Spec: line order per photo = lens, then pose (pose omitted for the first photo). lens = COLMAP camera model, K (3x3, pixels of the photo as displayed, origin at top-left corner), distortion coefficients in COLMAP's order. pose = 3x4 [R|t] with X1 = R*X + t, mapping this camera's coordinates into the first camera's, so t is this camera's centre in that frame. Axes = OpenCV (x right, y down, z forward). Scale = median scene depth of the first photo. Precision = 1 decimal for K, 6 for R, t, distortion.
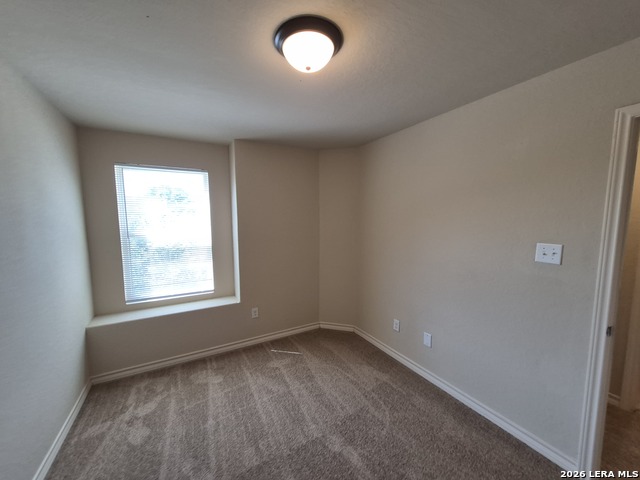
lens RADIAL K [[251.4, 0, 315.2], [0, 251.4, 242.8], [0, 0, 1]] dist [0.009100, -0.000497]
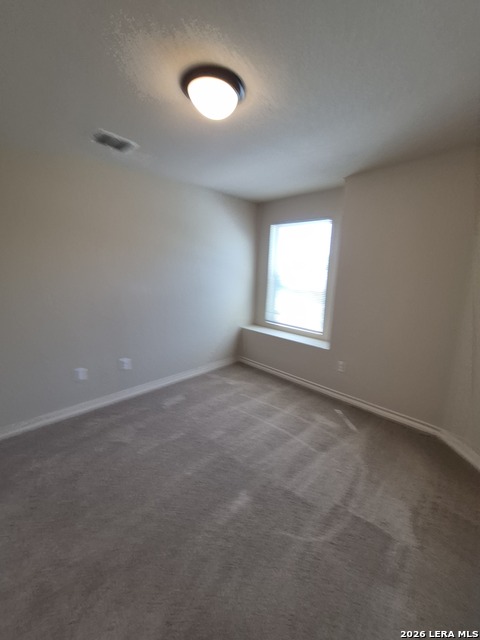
lens RADIAL K [[251.4, 0, 239.2], [0, 251.4, 314.0], [0, 0, 1]] dist [0.009100, -0.000497]
pose [[0.308548, 0.191064, -0.931822, 0.603283], [-0.134761, 0.978519, 0.156016, -0.008600], [0.941615, 0.077435, 0.327667, 0.409650]]
